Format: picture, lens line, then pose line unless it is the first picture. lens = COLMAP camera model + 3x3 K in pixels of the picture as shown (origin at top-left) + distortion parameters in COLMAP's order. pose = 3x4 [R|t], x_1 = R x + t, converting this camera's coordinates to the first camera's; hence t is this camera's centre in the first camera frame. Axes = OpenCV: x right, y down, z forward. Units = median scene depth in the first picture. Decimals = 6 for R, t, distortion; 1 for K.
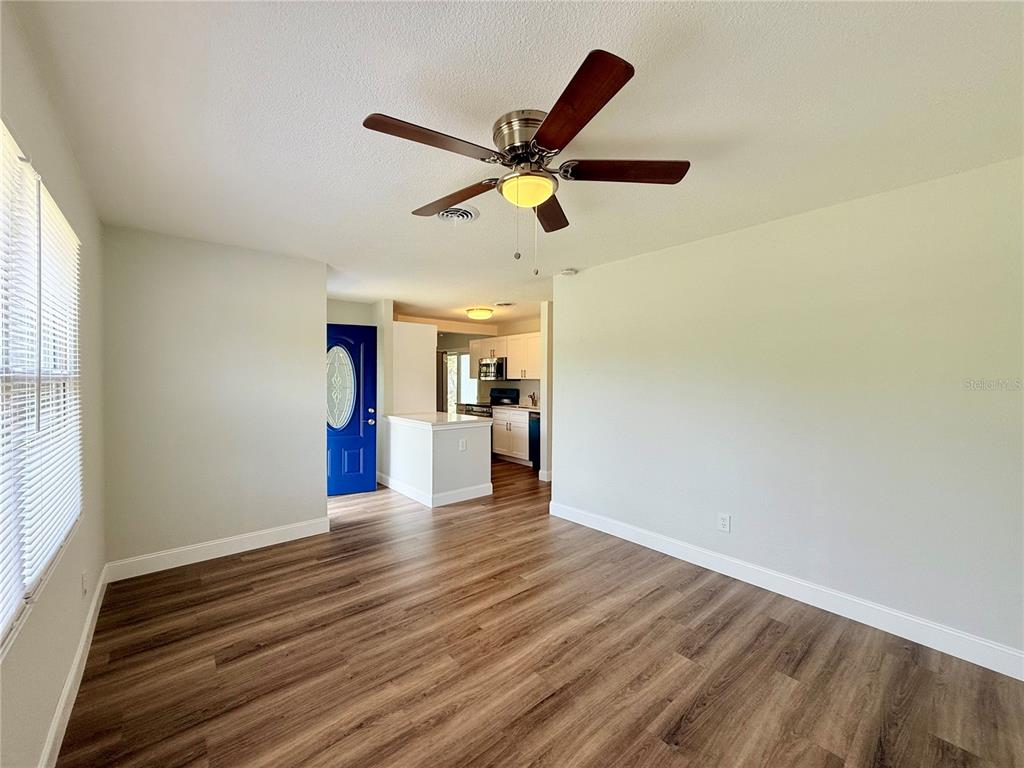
lens RADIAL K [[408.7, 0, 508.6], [0, 408.7, 383.0], [0, 0, 1]] dist [-0.001269, 0.000233]
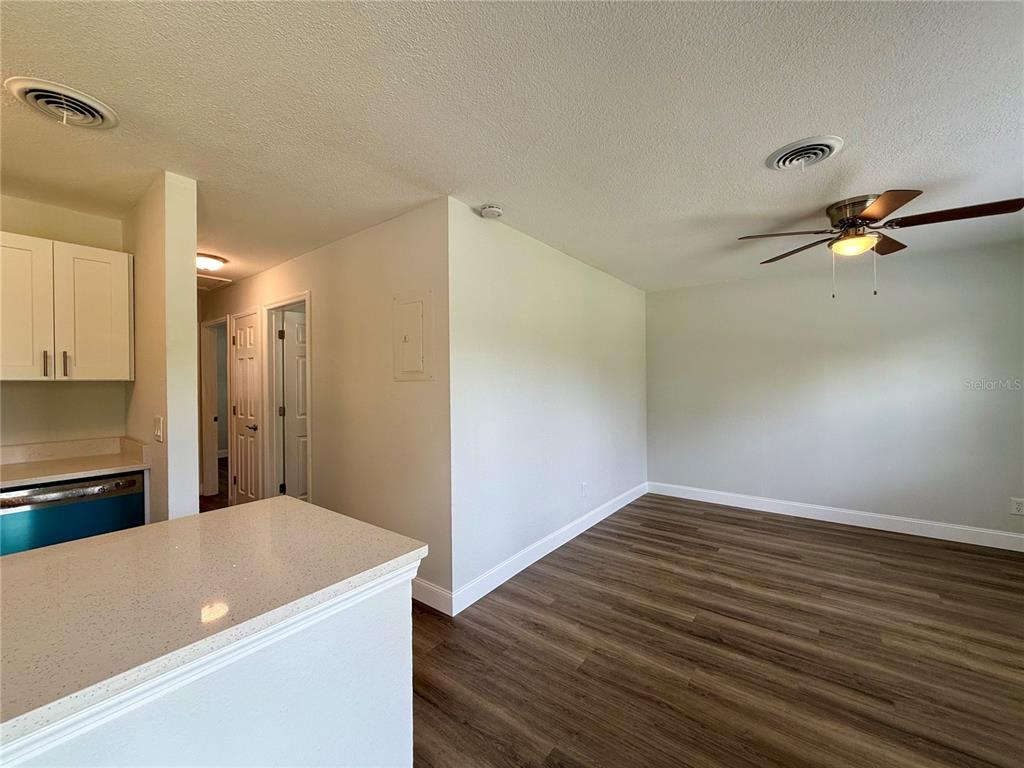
lens RADIAL K [[408.7, 0, 508.6], [0, 408.7, 383.0], [0, 0, 1]] dist [-0.001269, 0.000233]
pose [[-0.211437, -0.002594, 0.977388, -0.518021], [0.020293, 0.999769, 0.007043, -0.002864], [-0.977181, 0.021323, -0.211336, 1.162337]]
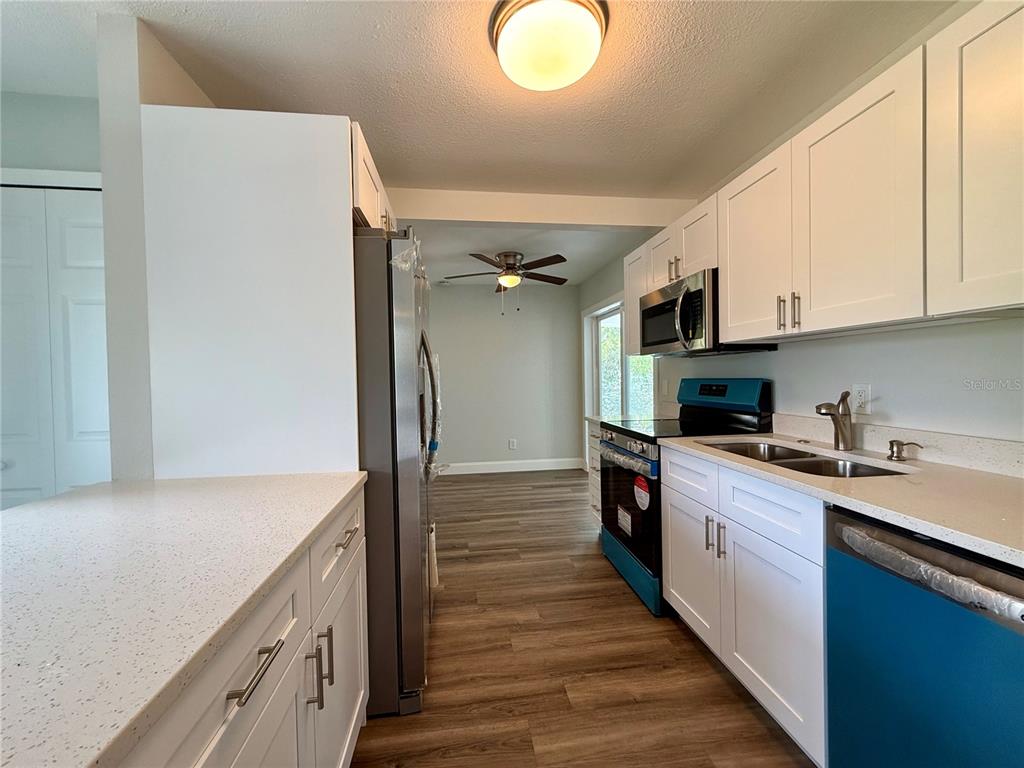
lens RADIAL K [[408.7, 0, 508.6], [0, 408.7, 383.0], [0, 0, 1]] dist [-0.001269, 0.000233]
pose [[0.837178, -0.009839, -0.546842, 0.054411], [0.014767, 0.999880, 0.004617, 0.026555], [0.546731, -0.011941, 0.837223, 1.315460]]
